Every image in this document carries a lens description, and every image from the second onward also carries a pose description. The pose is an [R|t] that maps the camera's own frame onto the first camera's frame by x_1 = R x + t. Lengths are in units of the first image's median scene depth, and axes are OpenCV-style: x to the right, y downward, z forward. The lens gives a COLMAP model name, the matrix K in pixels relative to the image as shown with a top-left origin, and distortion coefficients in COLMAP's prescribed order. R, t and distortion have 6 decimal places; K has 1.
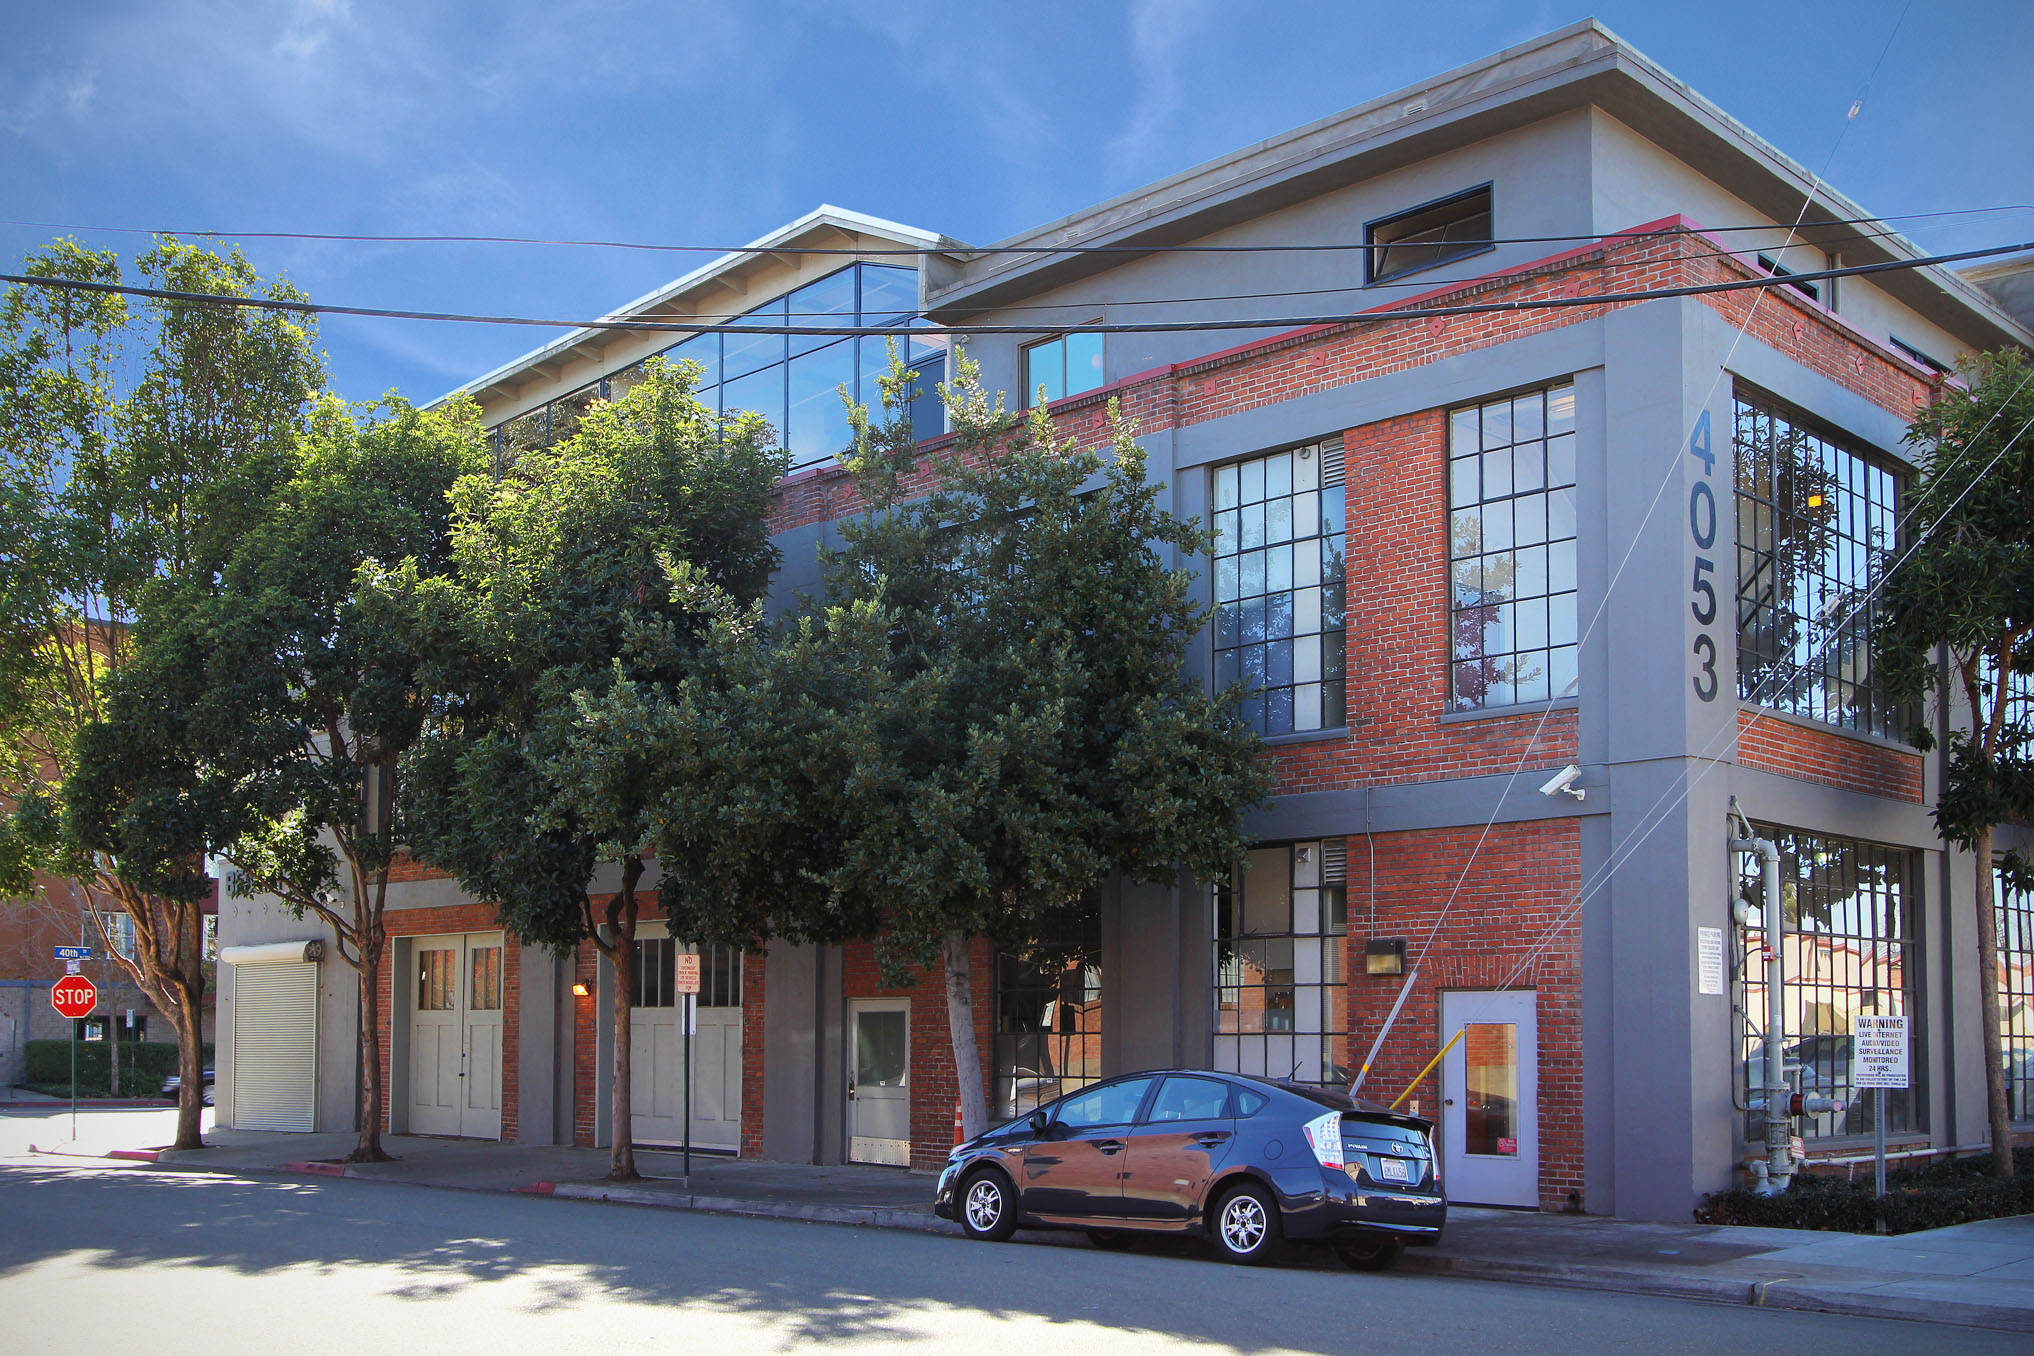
lens RADIAL K [[2073.3, 0, 1017.0], [0, 2073.3, 678.0], [0, 0, 1]] dist [-0.002677, -0.003730]
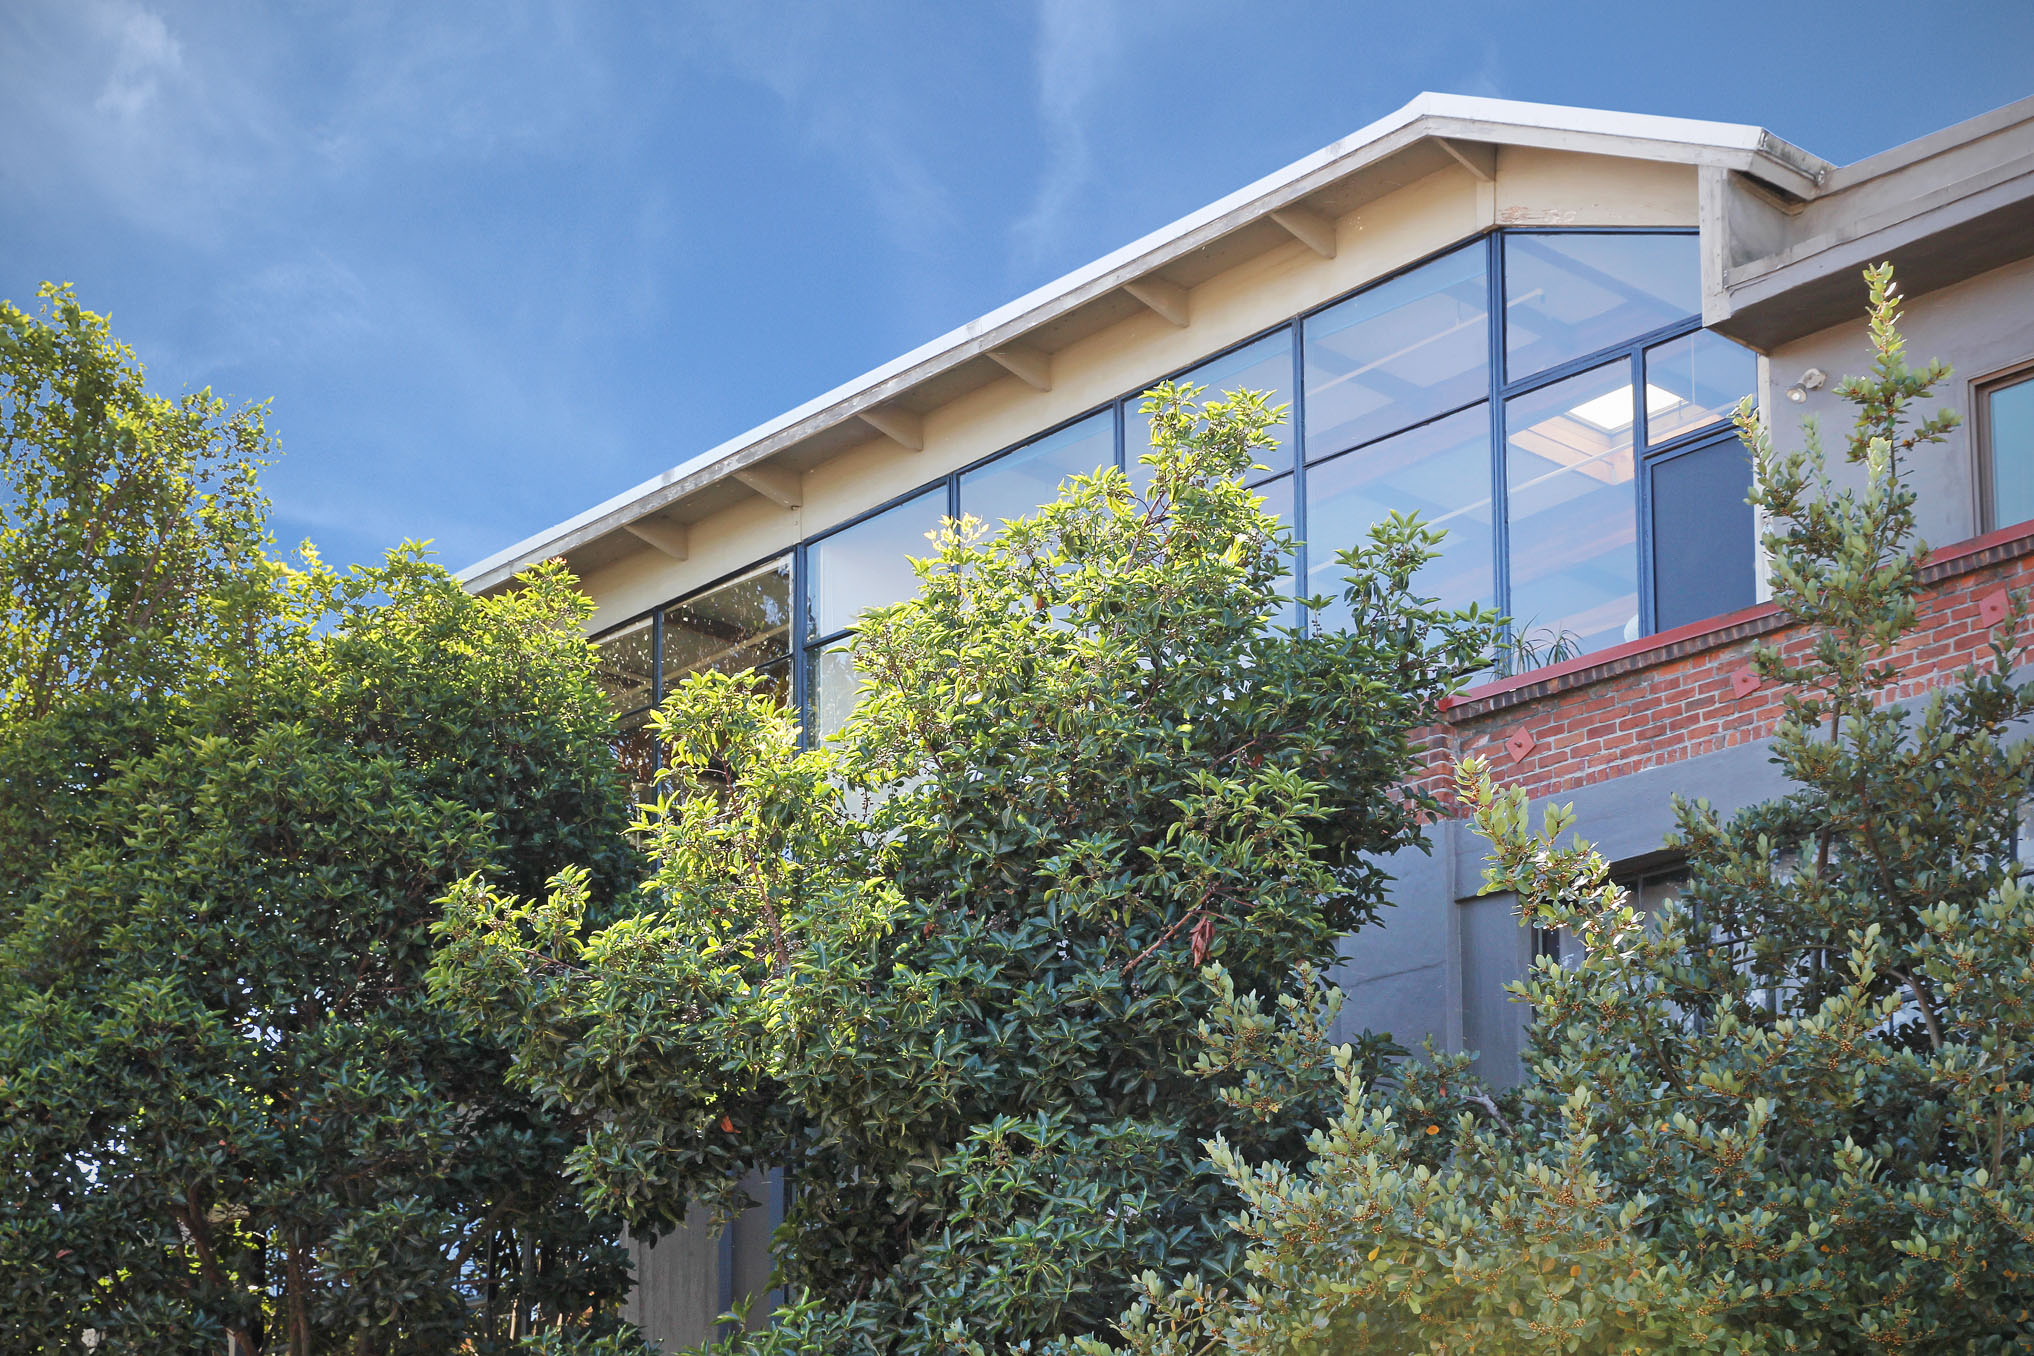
lens RADIAL K [[4362.9, 0, 1017.0], [0, 4362.9, 678.0], [0, 0, 1]] dist [-0.190931, -0.075292]
pose [[0.998487, -0.006031, -0.054651, -0.136628], [-0.002404, 0.988226, -0.152979, 0.030097], [0.054931, 0.152879, 0.986717, 0.134977]]
